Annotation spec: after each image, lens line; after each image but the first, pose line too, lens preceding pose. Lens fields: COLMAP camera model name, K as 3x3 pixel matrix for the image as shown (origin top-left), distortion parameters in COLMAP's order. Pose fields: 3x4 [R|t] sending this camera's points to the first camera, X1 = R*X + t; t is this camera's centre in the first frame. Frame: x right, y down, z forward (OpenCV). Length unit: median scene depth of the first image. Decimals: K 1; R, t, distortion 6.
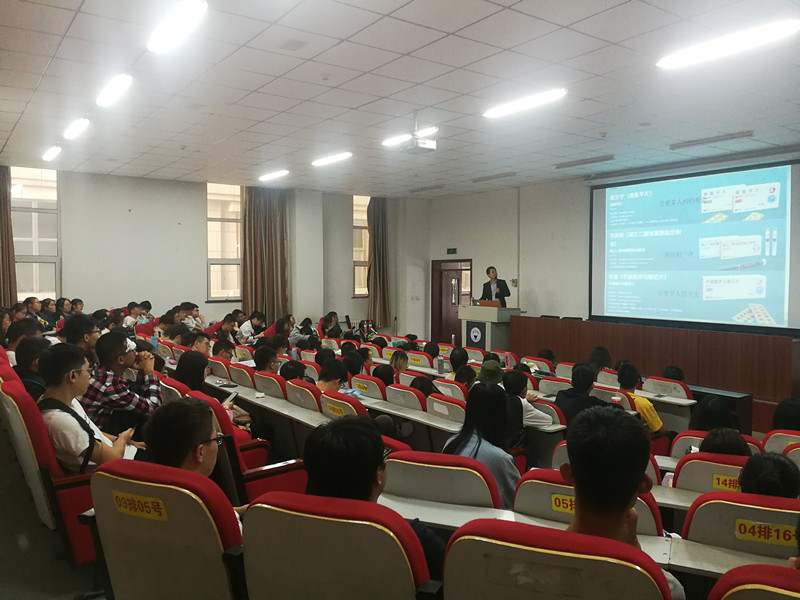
lens RADIAL K [[637.4, 0, 414.2], [0, 637.4, 296.1], [0, 0, 1]] dist [0.008625, 0.000781]
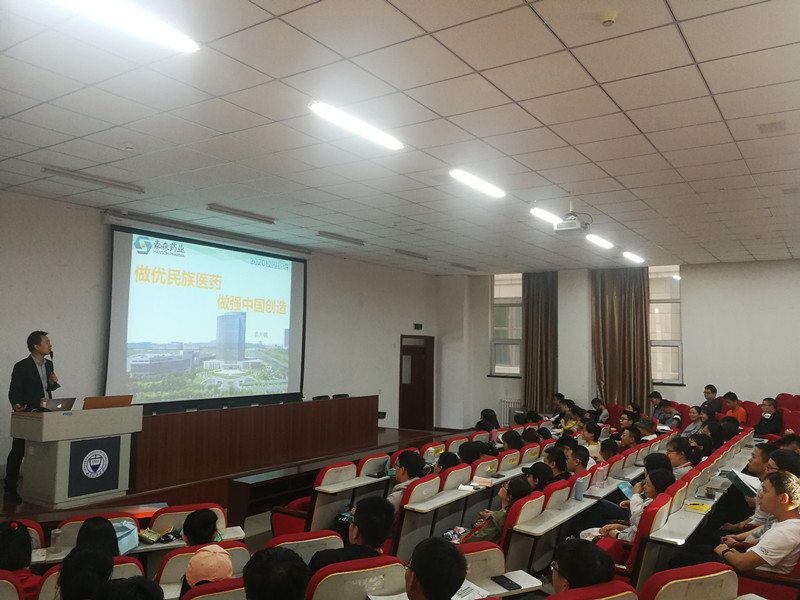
lens RADIAL K [[637.4, 0, 414.2], [0, 637.4, 296.1], [0, 0, 1]] dist [0.008625, 0.000781]
pose [[-0.347019, 0.066744, 0.935480, -0.509813], [0.018679, 0.997758, -0.064258, -0.040409], [-0.937672, -0.004824, -0.347488, 0.942485]]
